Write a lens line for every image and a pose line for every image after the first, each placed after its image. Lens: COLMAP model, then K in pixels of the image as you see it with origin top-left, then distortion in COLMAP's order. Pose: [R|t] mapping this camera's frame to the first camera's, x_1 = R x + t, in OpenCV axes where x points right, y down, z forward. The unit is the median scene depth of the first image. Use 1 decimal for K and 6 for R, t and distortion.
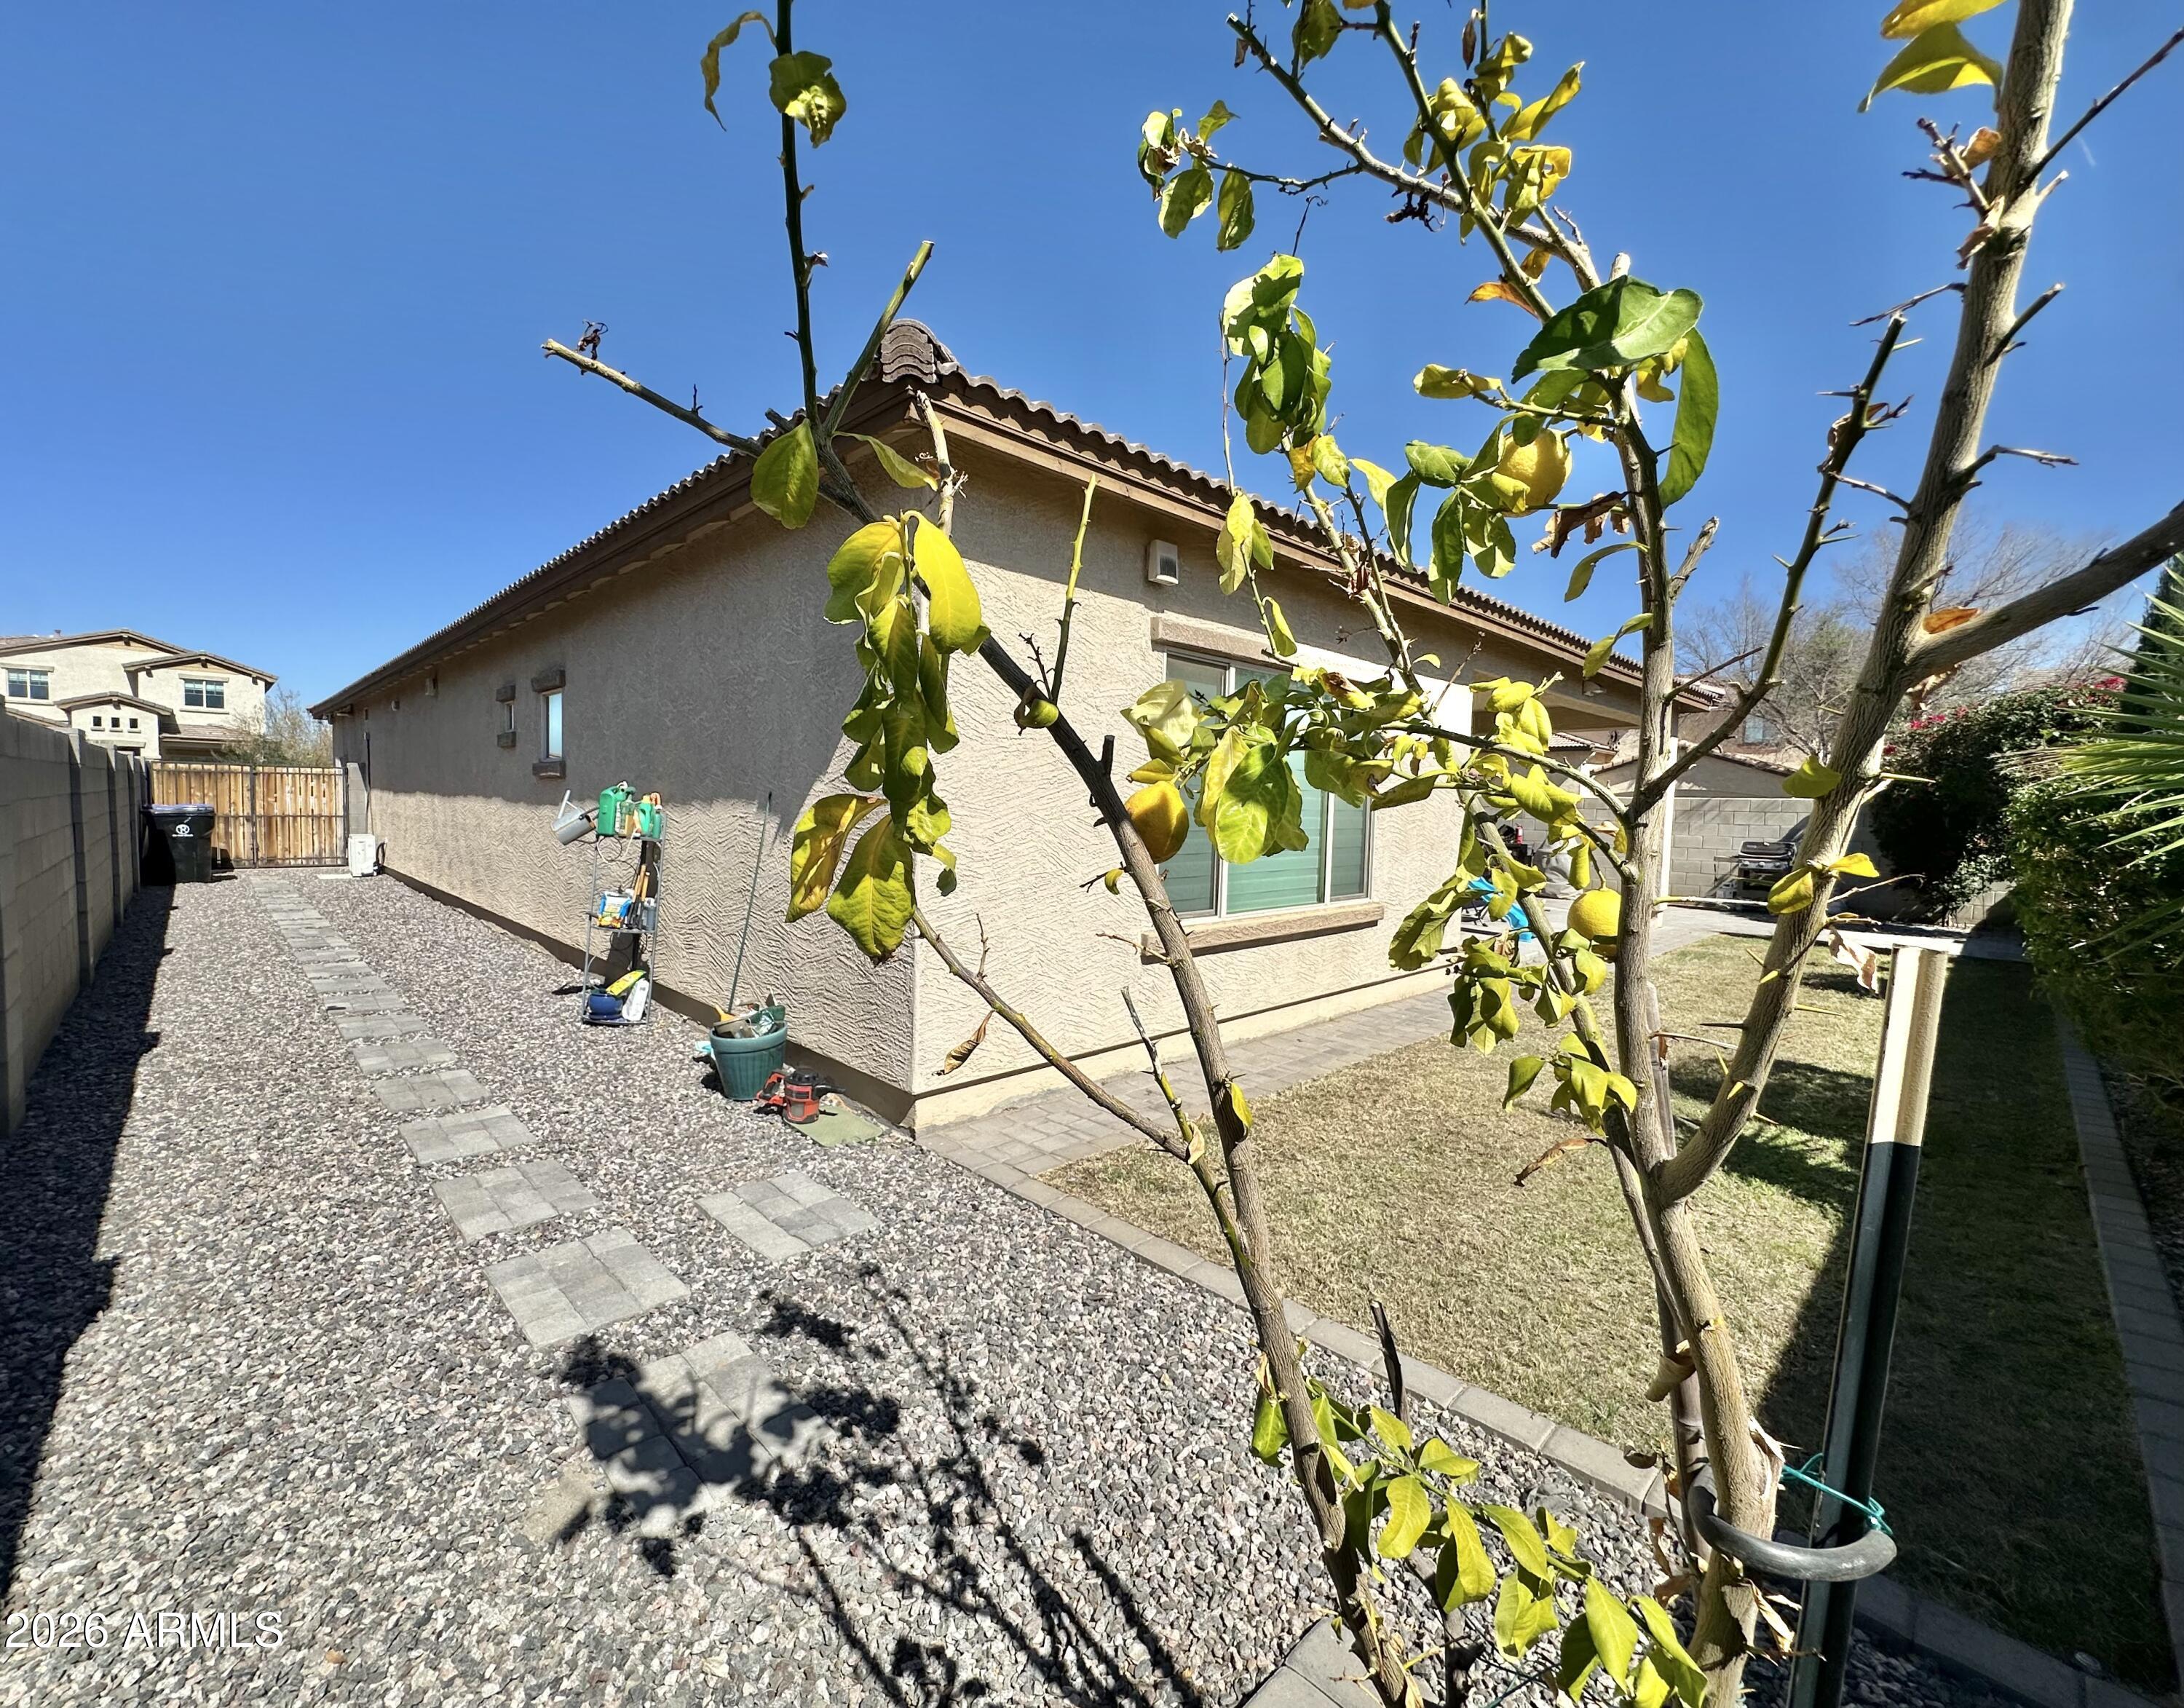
lens RADIAL K [[965.5, 0, 1087.7], [0, 965.5, 867.9], [0, 0, 1]] dist [-0.000839, -0.000070]
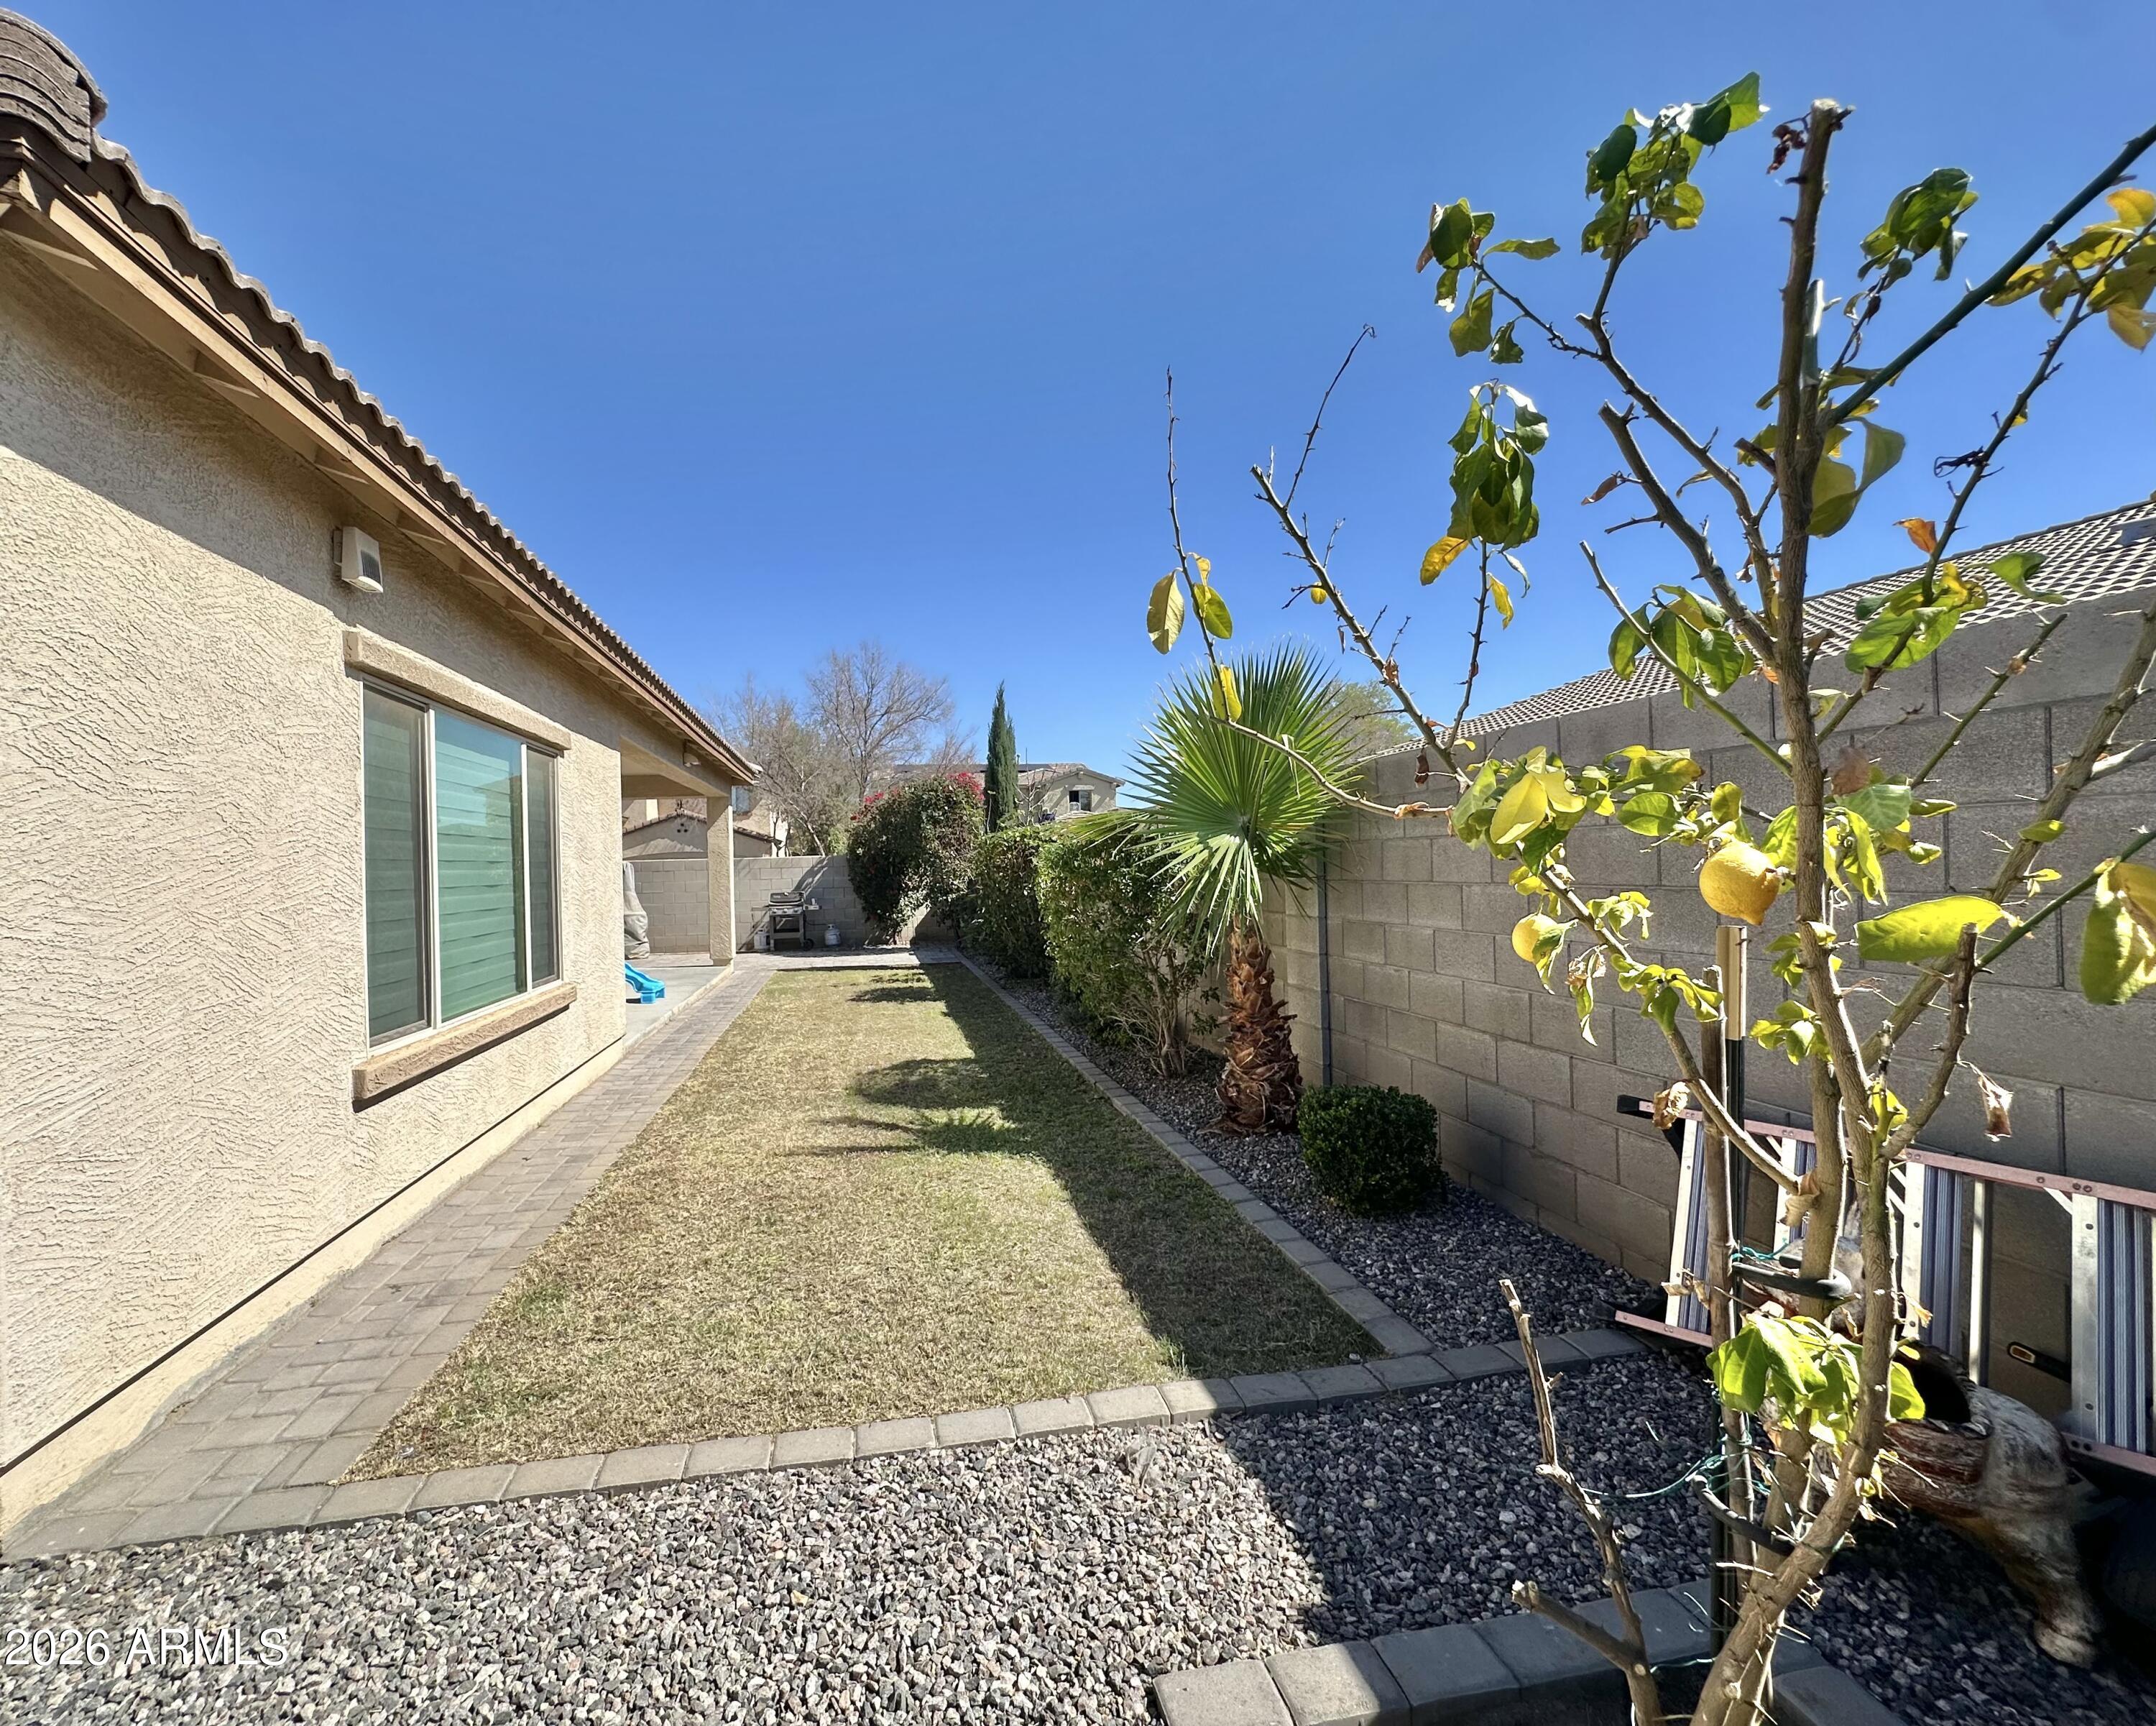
lens RADIAL K [[913.2, 0, 1071.0], [0, 913.2, 872.8], [0, 0, 1]] dist [-0.002984, 0.000653]
pose [[0.550568, -0.043907, 0.833635, -0.211911], [0.093595, 0.995566, -0.009378, -0.021346], [-0.829527, 0.083187, 0.552237, 0.185095]]
